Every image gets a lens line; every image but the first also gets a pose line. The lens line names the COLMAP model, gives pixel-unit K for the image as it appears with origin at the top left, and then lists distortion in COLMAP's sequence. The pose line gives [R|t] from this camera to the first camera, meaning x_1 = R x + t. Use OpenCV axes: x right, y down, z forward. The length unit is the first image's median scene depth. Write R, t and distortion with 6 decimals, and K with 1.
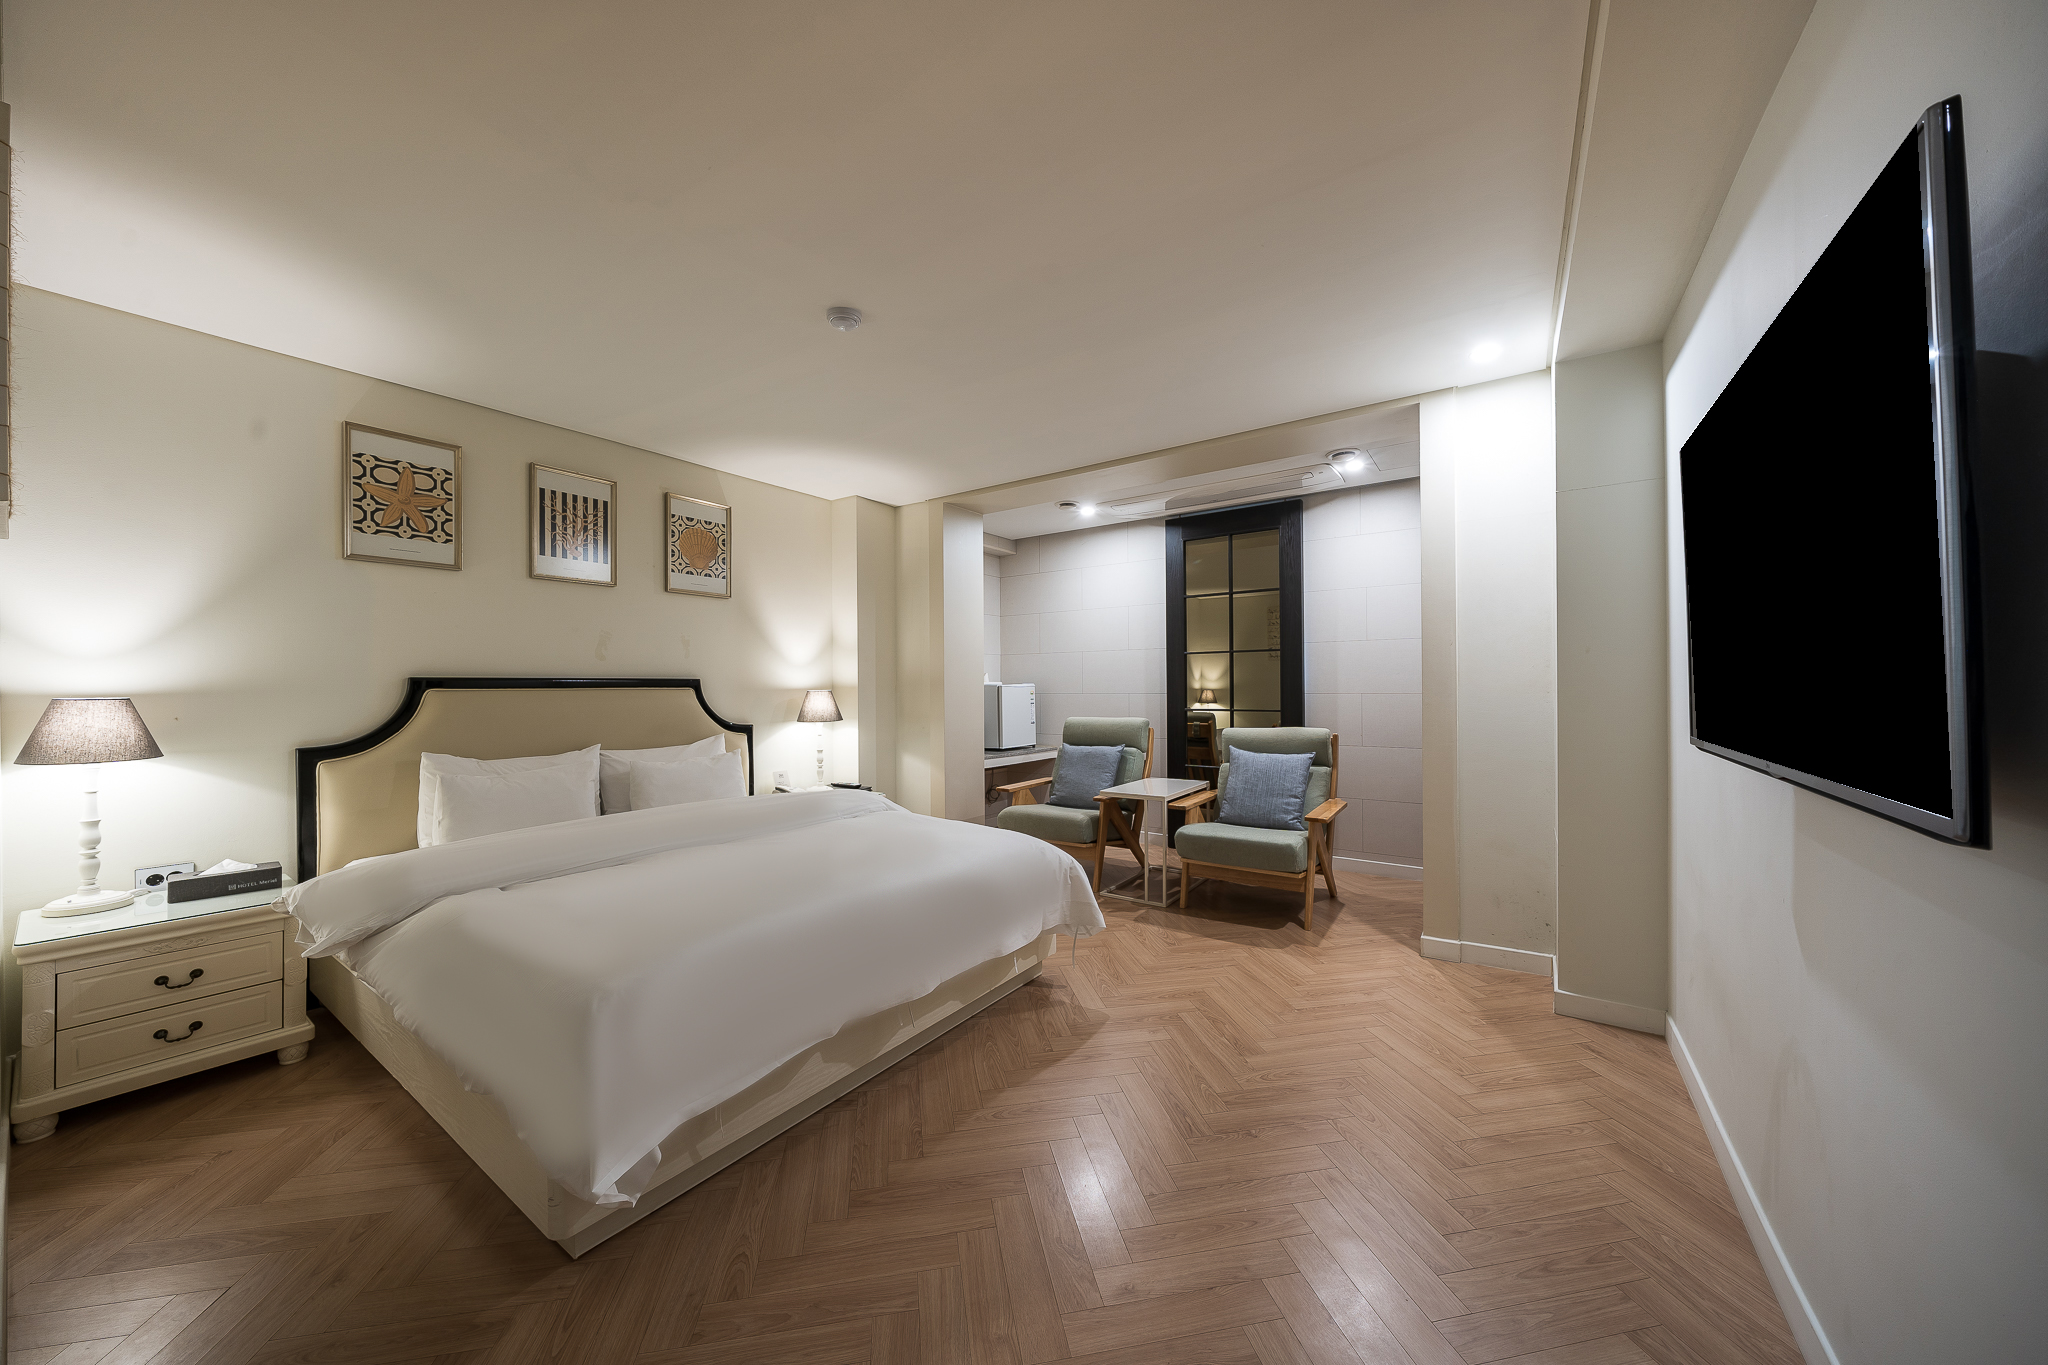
lens RADIAL K [[725.4, 0, 1014.9], [0, 725.4, 679.5], [0, 0, 1]] dist [-0.011254, -0.000067]
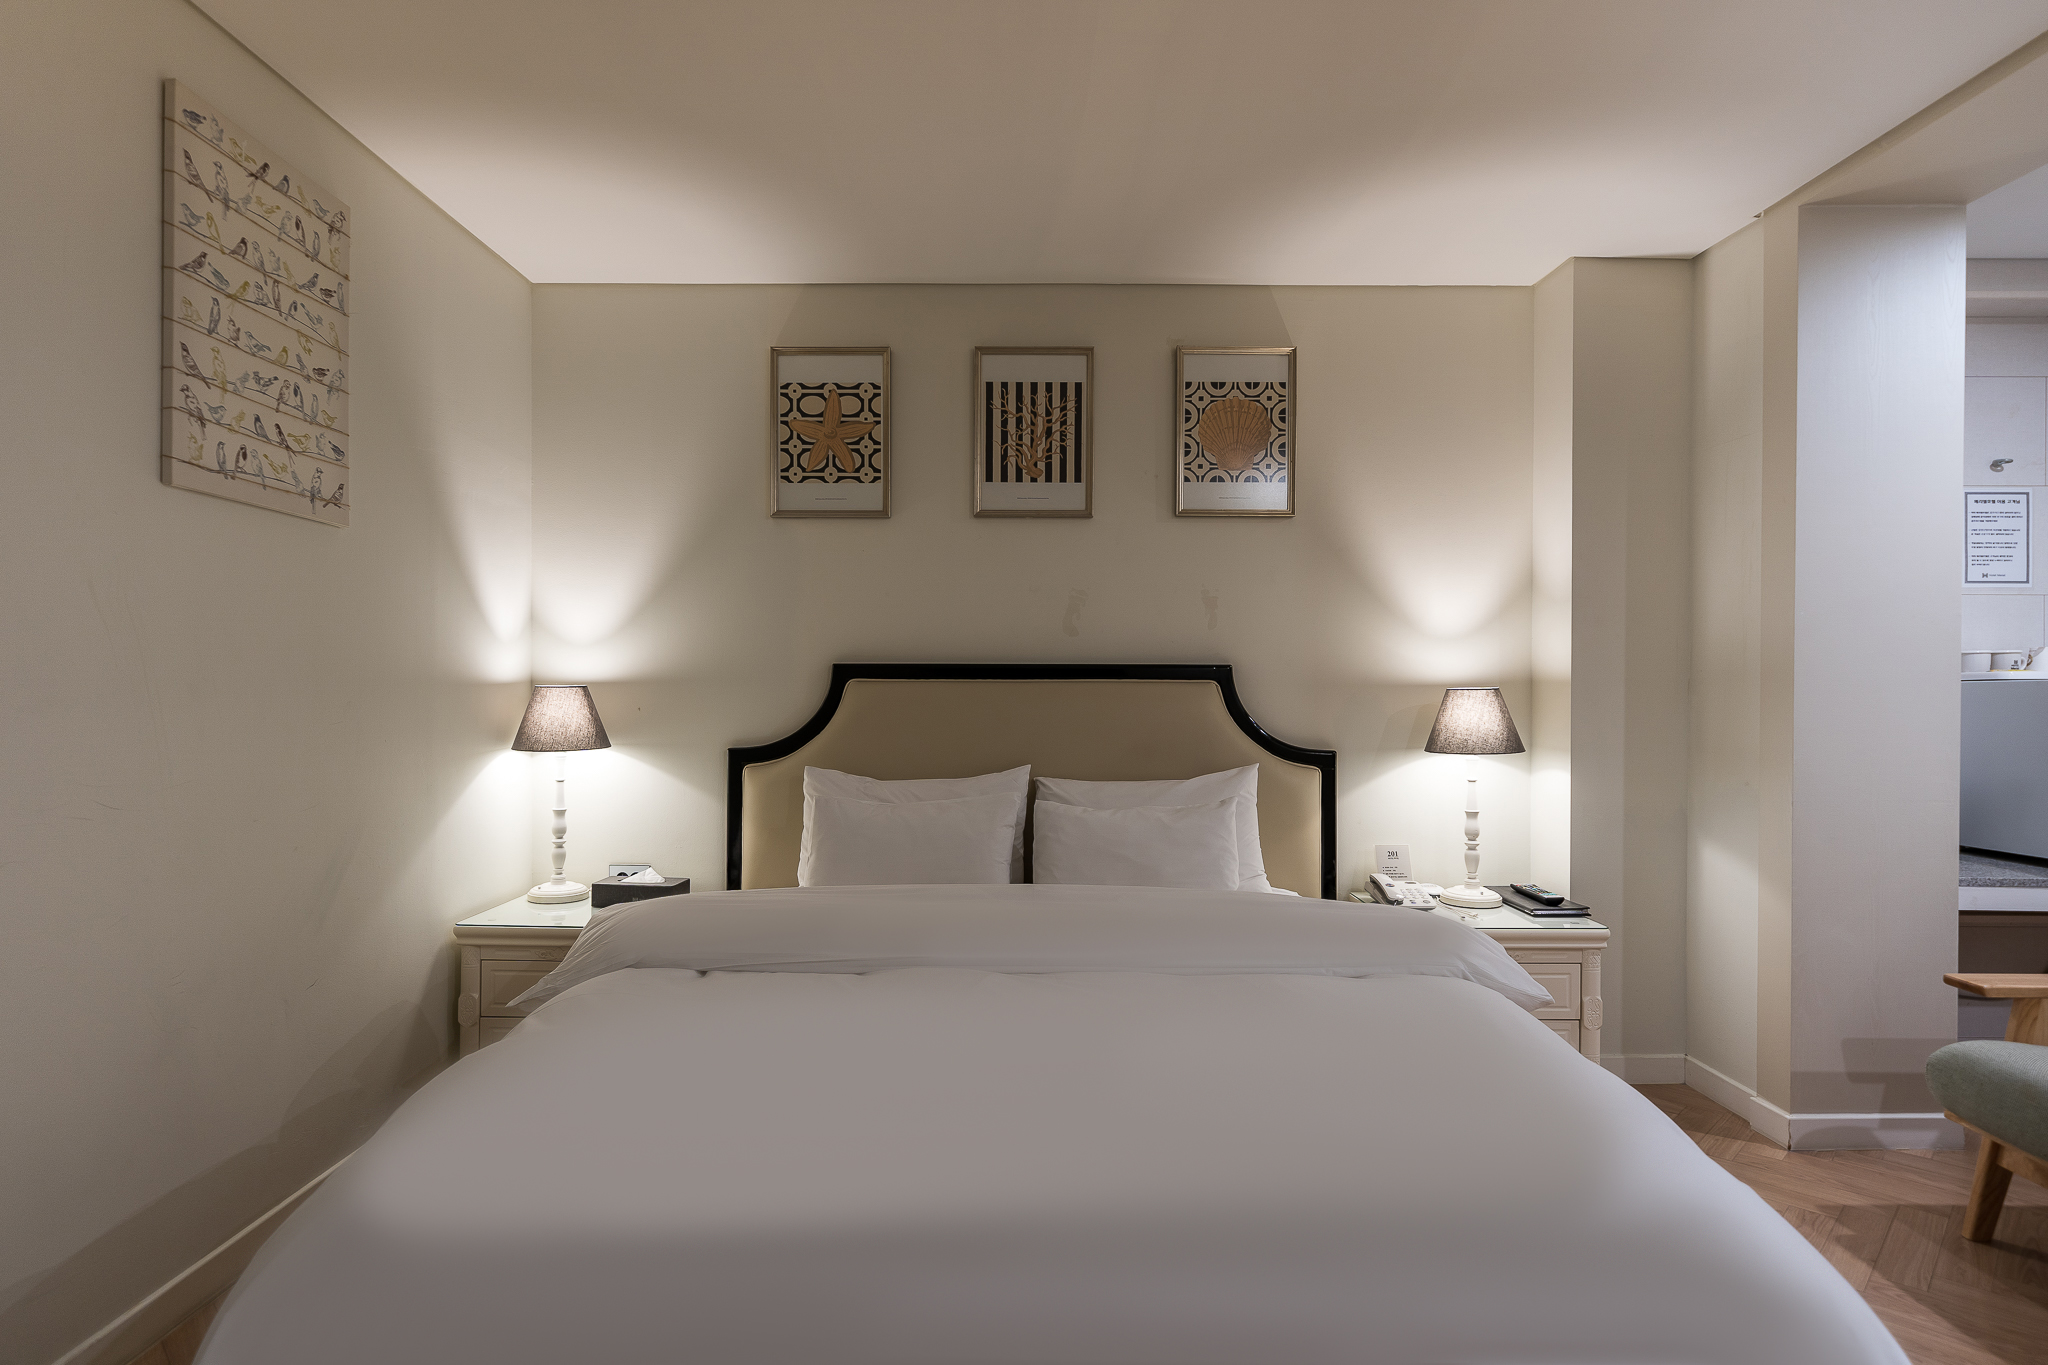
lens RADIAL K [[1078.9, 0, 1012.2], [0, 1078.9, 689.6], [0, 0, 1]] dist [-0.003266, 0.002206]
pose [[0.564678, 0.012572, -0.825216, 0.163496], [0.000037, 0.999884, 0.015258, 0.005284], [0.825311, -0.008646, 0.564612, 0.383255]]
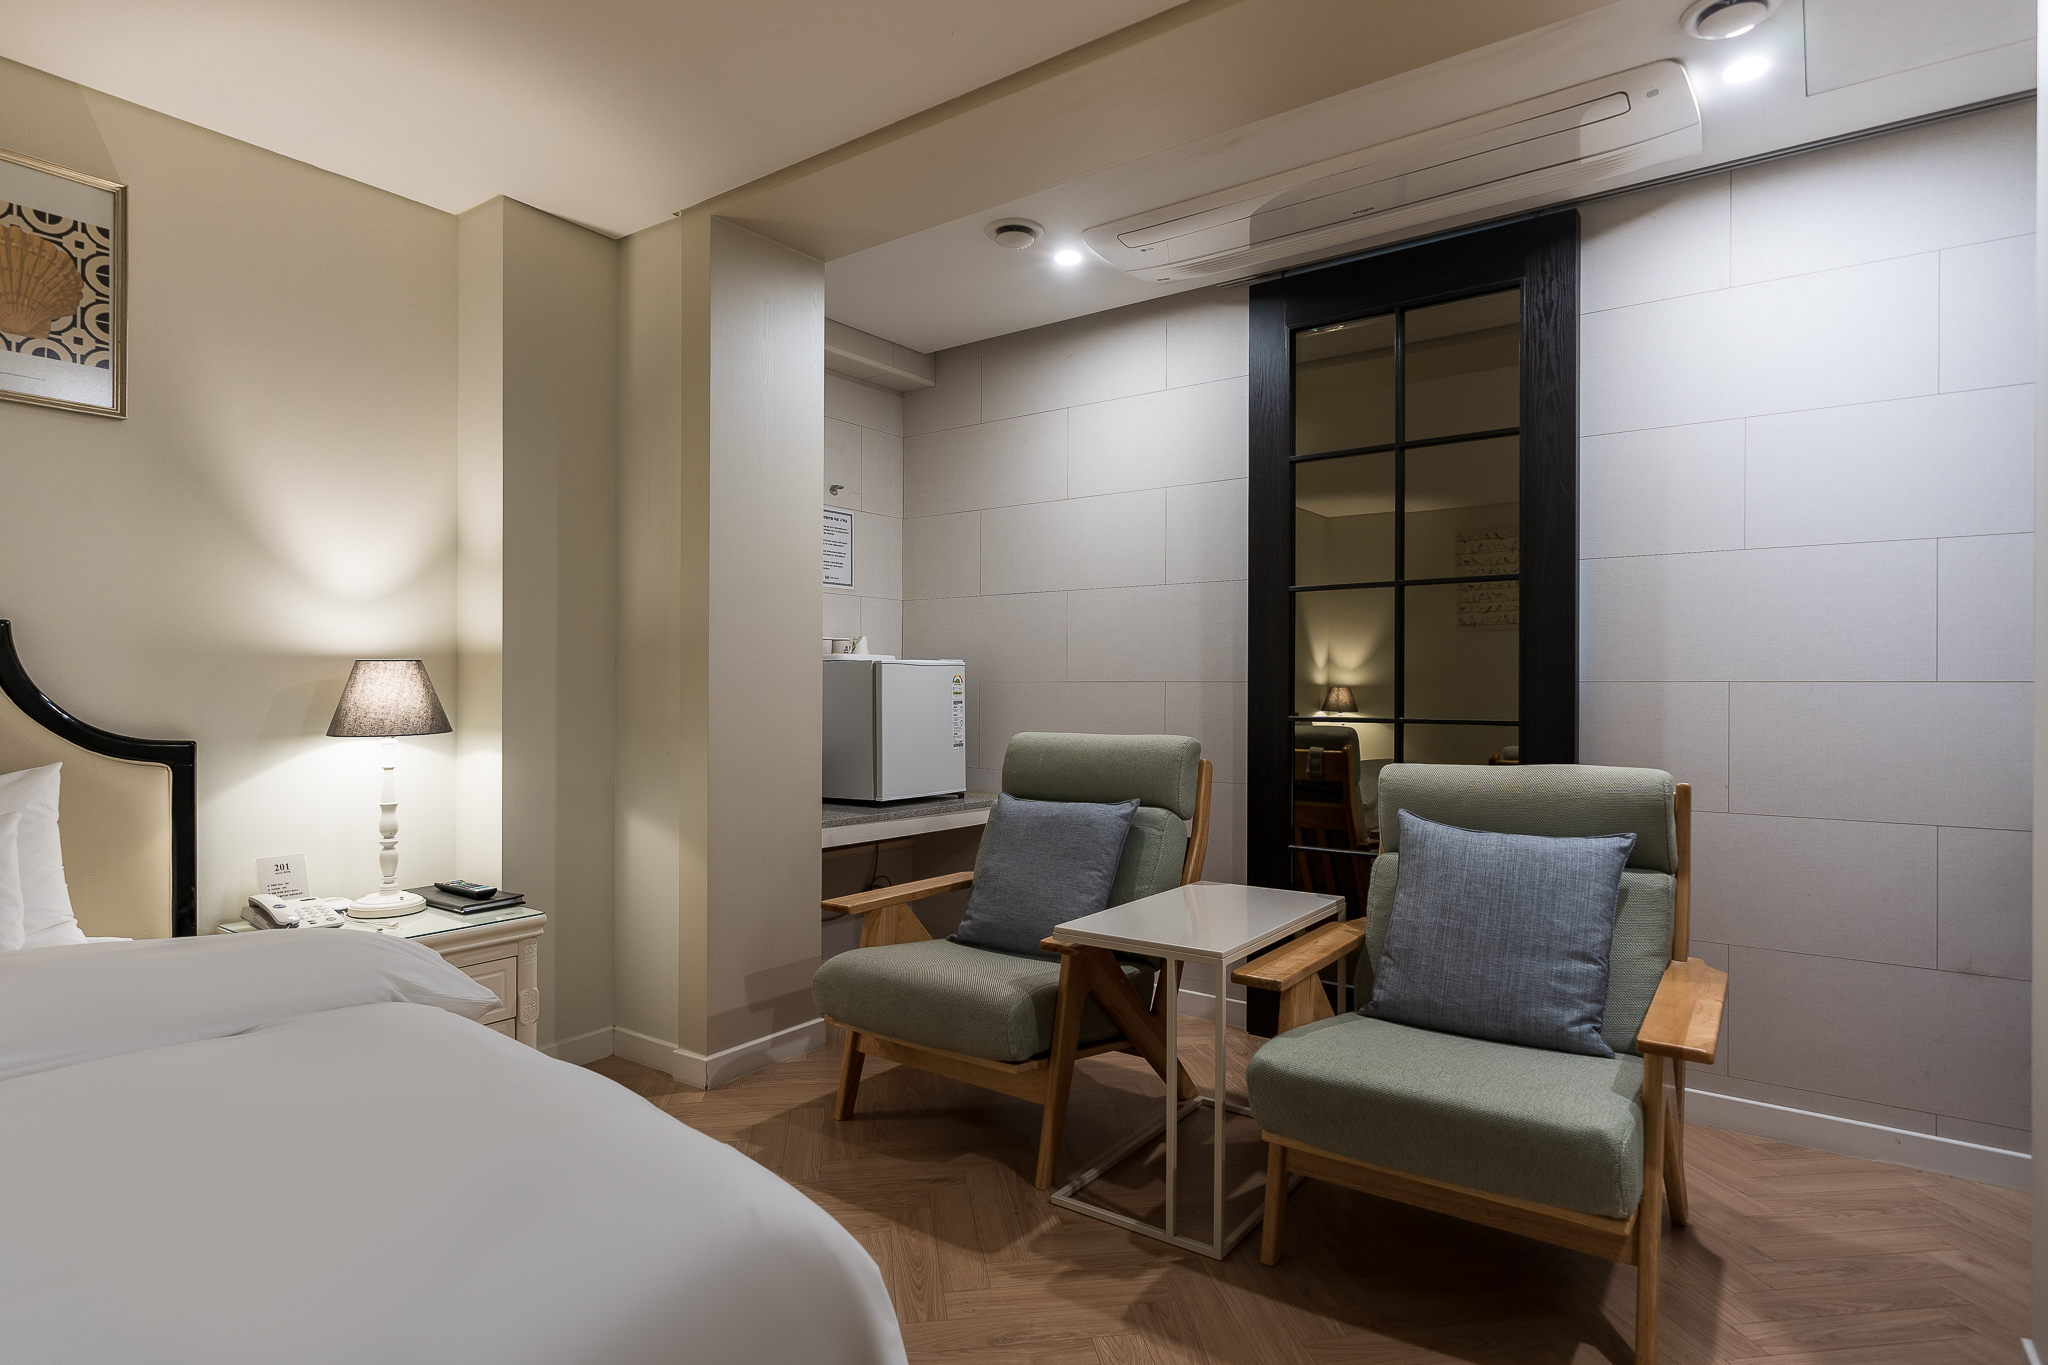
lens RADIAL K [[1078.9, 0, 1023.1], [0, 1078.9, 691.1], [0, 0, 1]] dist [-0.003266, 0.002206]
pose [[0.999652, 0.010354, -0.024256, 0.114773], [-0.010072, 0.999880, 0.011731, 0.024230], [0.024375, -0.011483, 0.999637, 0.443783]]
